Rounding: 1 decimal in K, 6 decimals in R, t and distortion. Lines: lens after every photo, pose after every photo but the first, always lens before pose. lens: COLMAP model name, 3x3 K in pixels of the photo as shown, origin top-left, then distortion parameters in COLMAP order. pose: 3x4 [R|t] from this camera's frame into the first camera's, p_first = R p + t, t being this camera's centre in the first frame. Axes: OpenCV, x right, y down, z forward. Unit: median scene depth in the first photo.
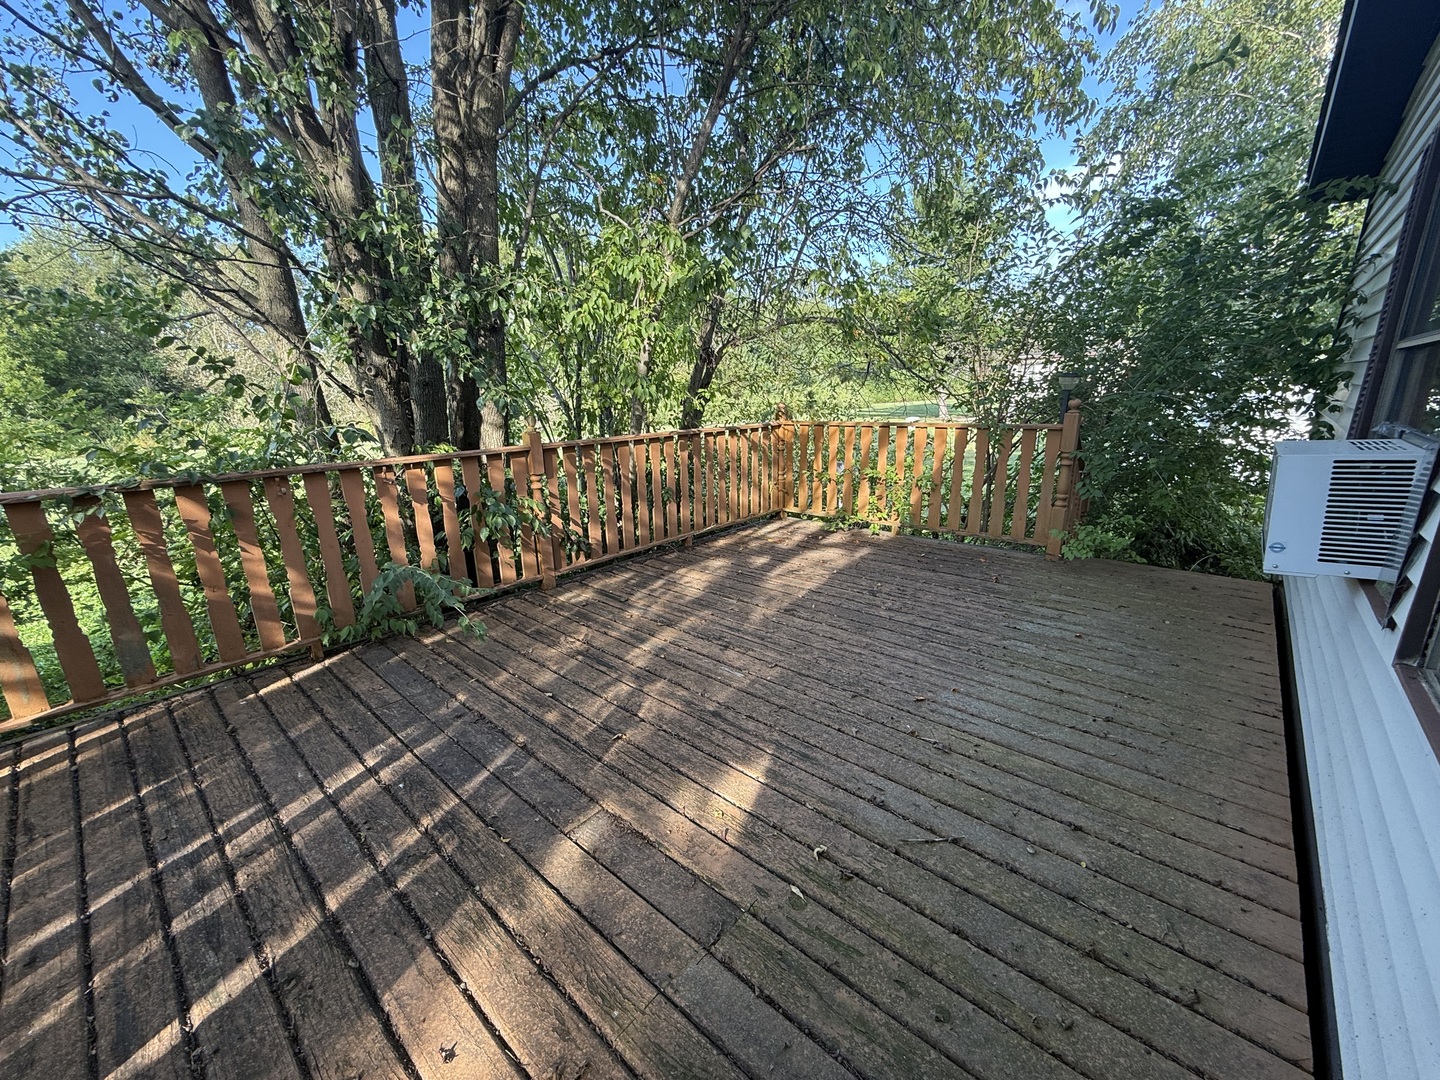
lens RADIAL K [[576.9, 0, 717.7], [0, 576.9, 542.2], [0, 0, 1]] dist [-0.000146, 0.000196]
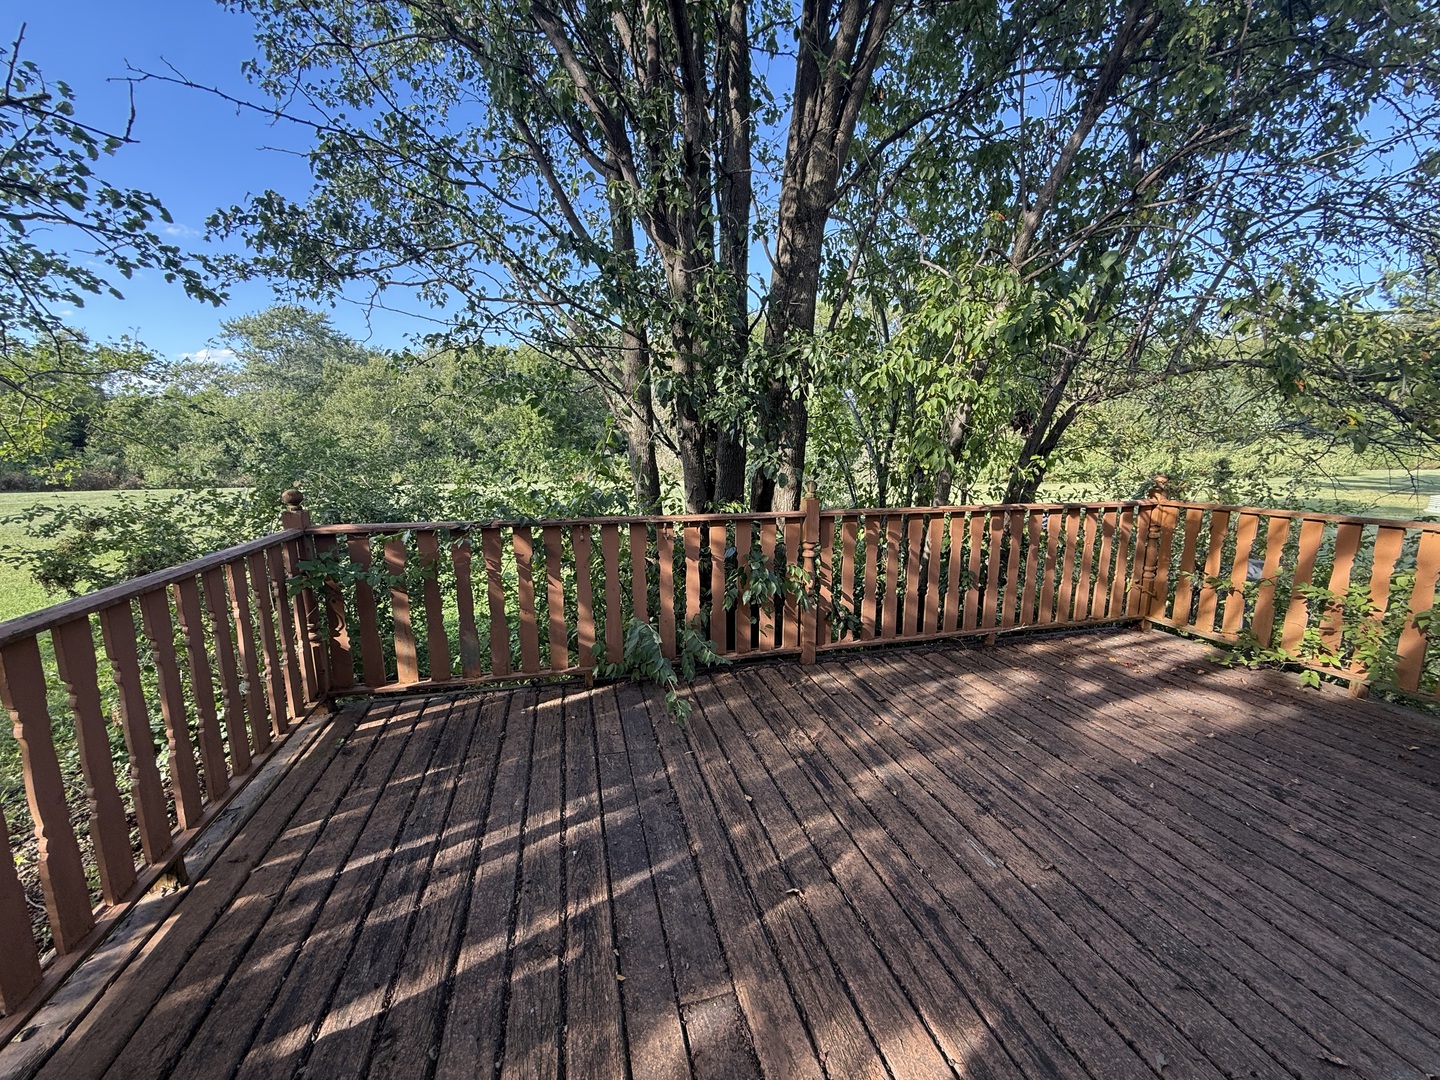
lens RADIAL K [[576.9, 0, 716.7], [0, 576.9, 540.6], [0, 0, 1]] dist [-0.000146, 0.000196]
pose [[0.831443, 0.115095, -0.543558, 0.072152], [-0.160652, 0.986322, -0.036890, -0.060436], [0.531877, 0.117995, 0.838560, 0.124588]]
